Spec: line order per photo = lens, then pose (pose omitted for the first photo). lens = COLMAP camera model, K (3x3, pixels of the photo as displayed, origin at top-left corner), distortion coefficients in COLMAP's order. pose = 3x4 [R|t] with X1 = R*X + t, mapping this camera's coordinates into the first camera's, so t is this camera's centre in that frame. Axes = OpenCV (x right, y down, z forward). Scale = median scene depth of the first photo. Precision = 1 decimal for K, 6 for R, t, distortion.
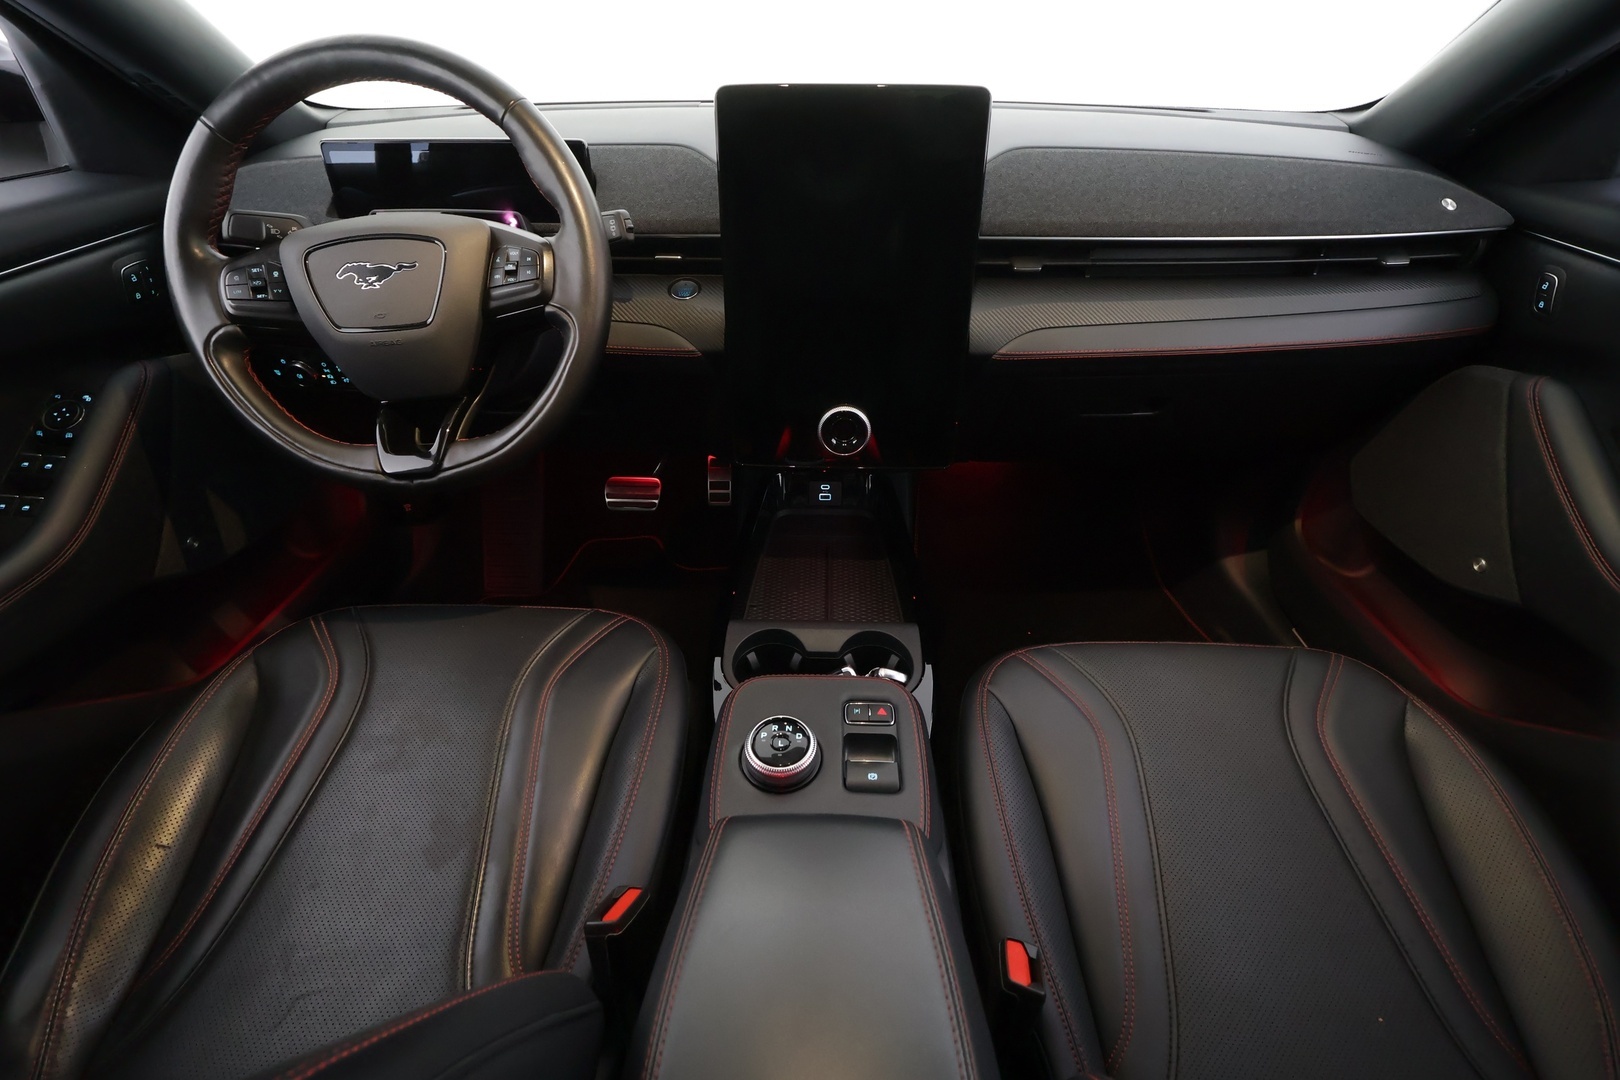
lens RADIAL K [[761.7, 0, 812.9], [0, 761.7, 544.5], [0, 0, 1]] dist [0.002546, 0.000021]
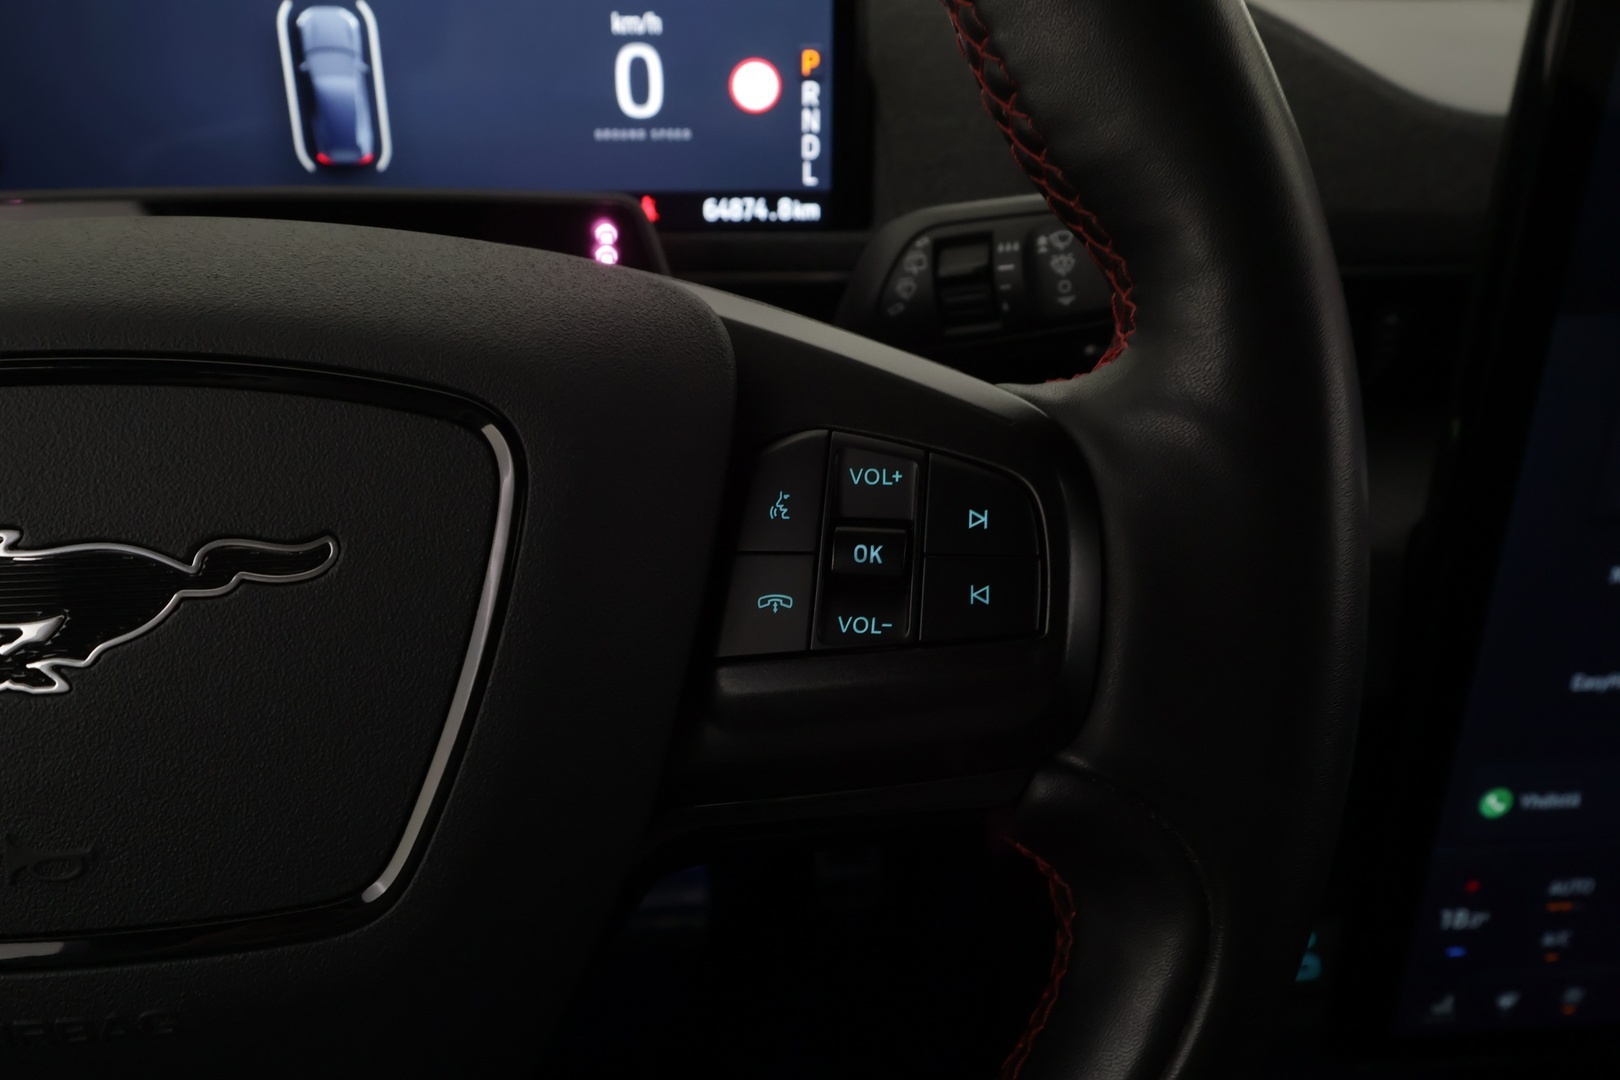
lens RADIAL K [[1285.4, 0, 806.3], [0, 1285.4, 541.2], [0, 0, 1]] dist [0.014230, -0.000202]
pose [[0.994712, 0.031126, 0.097871, -0.432645], [-0.017769, 0.990755, -0.134495, -0.323141], [-0.101152, 0.132044, 0.986069, 0.701982]]
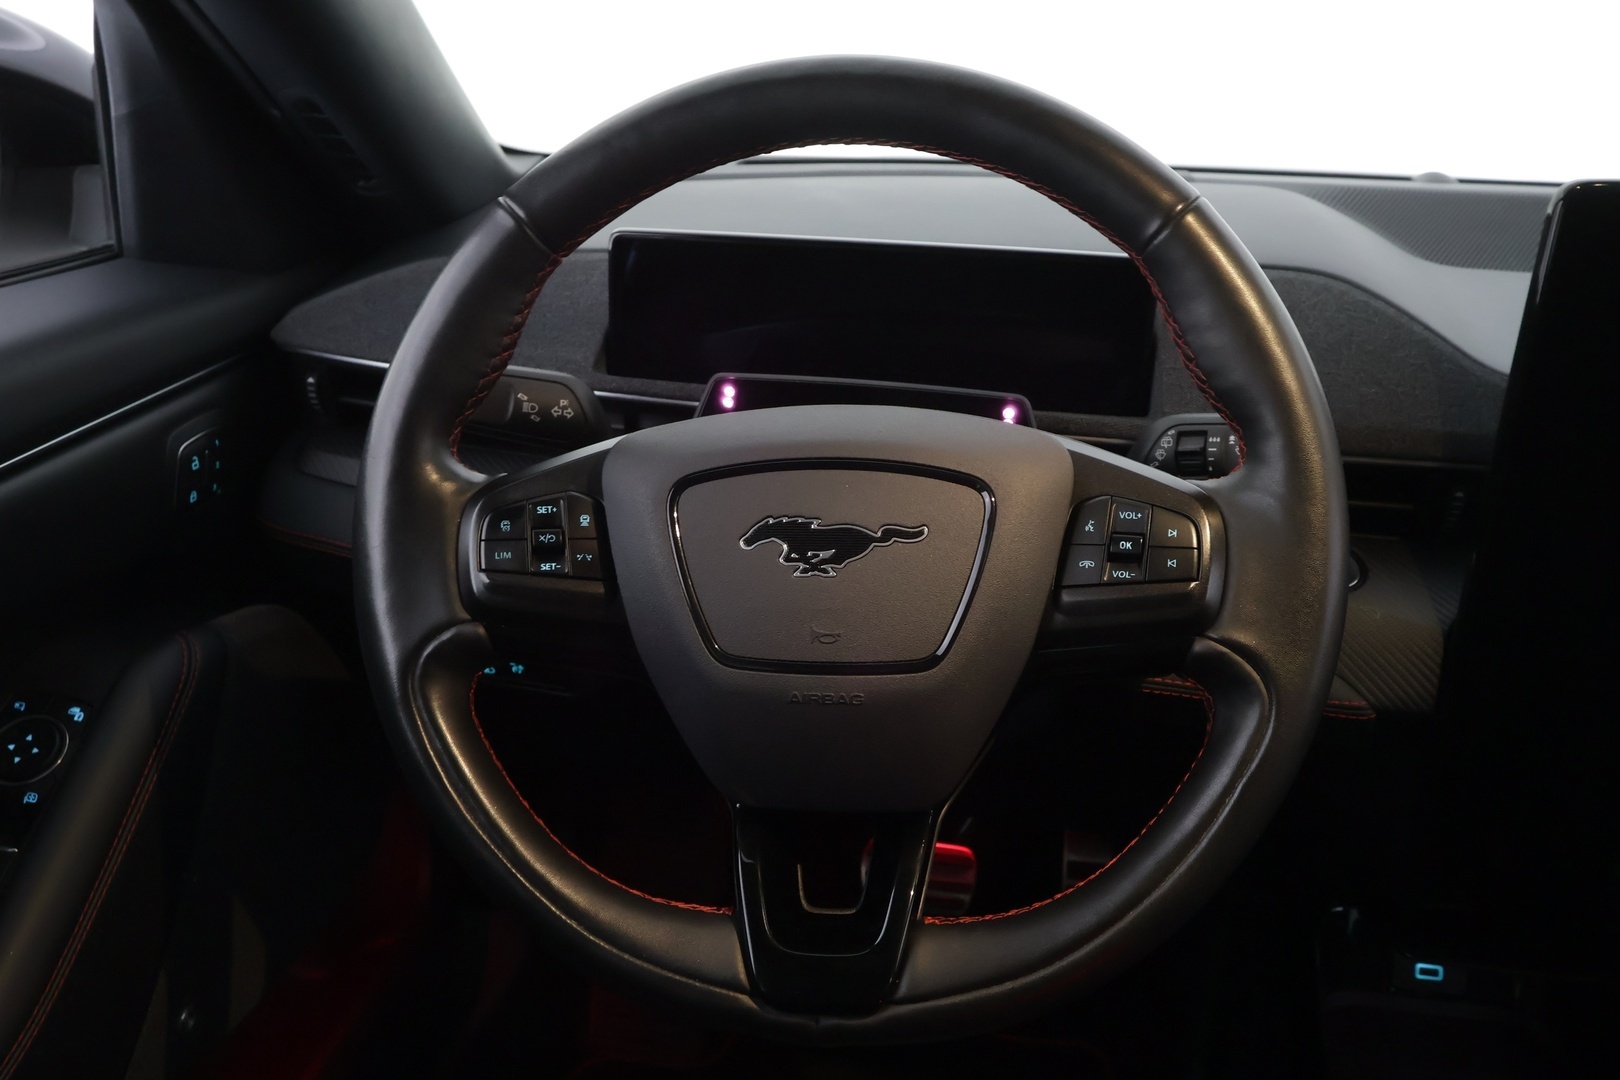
lens RADIAL K [[1285.4, 0, 811.7], [0, 1285.4, 550.2], [0, 0, 1]] dist [0.014230, -0.000202]
pose [[0.992575, 0.074394, -0.096235, -0.495379], [-0.093217, 0.973483, -0.208905, -0.190208], [0.078142, 0.216324, 0.973189, 0.273648]]
